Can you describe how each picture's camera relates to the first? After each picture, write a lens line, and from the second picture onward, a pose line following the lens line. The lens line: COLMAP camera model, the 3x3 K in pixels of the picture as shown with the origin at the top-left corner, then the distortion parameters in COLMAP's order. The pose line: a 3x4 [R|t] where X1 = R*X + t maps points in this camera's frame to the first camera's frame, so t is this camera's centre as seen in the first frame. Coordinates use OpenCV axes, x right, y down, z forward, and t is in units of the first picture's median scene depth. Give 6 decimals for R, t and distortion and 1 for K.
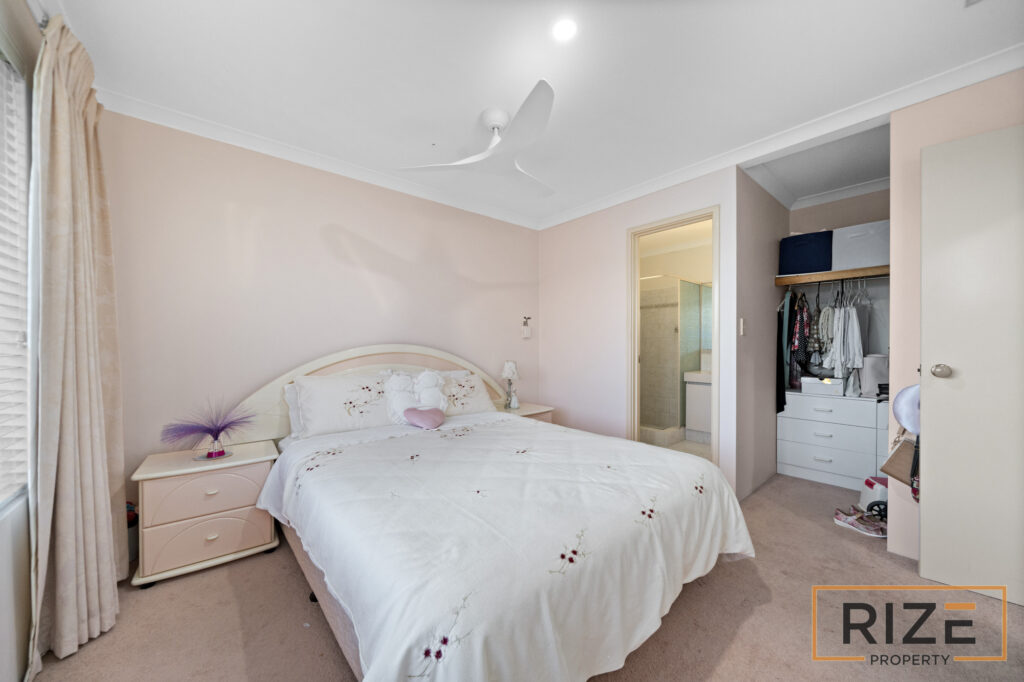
lens RADIAL K [[359.6, 0, 512.0], [0, 359.6, 341.0], [0, 0, 1]] dist [0.000558, 0.000025]
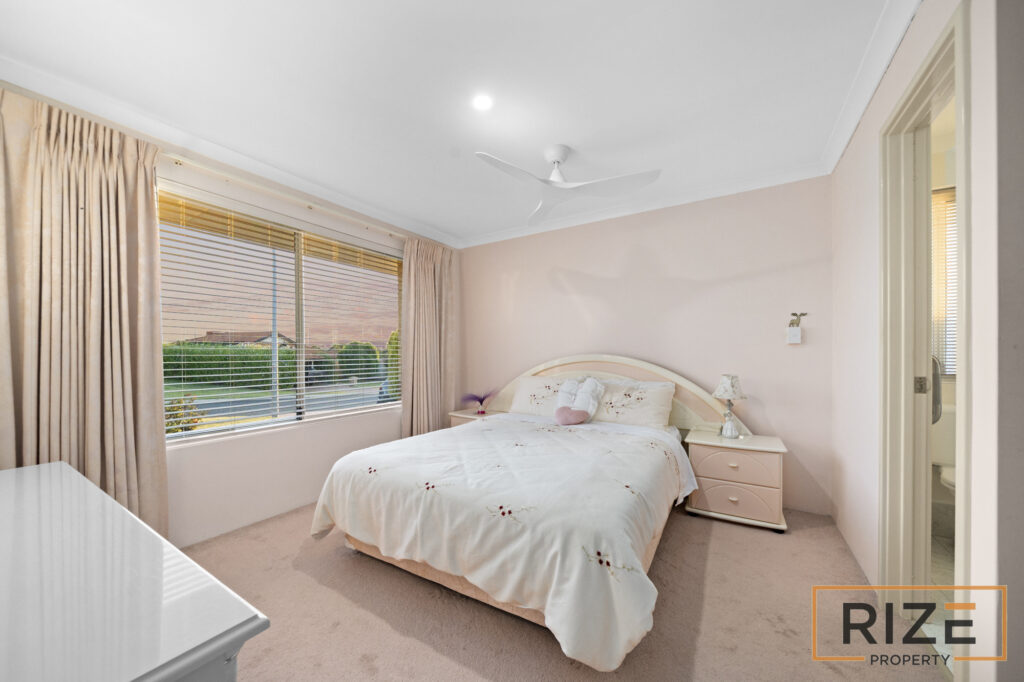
lens RADIAL K [[373.1, 0, 507.2], [0, 373.1, 349.8], [0, 0, 1]] dist [0.001935, 0.000106]
pose [[0.291703, -0.010903, -0.956447, 0.950402], [0.012265, 0.999895, -0.007657, 0.000348], [0.956430, -0.009497, 0.291806, 0.475843]]
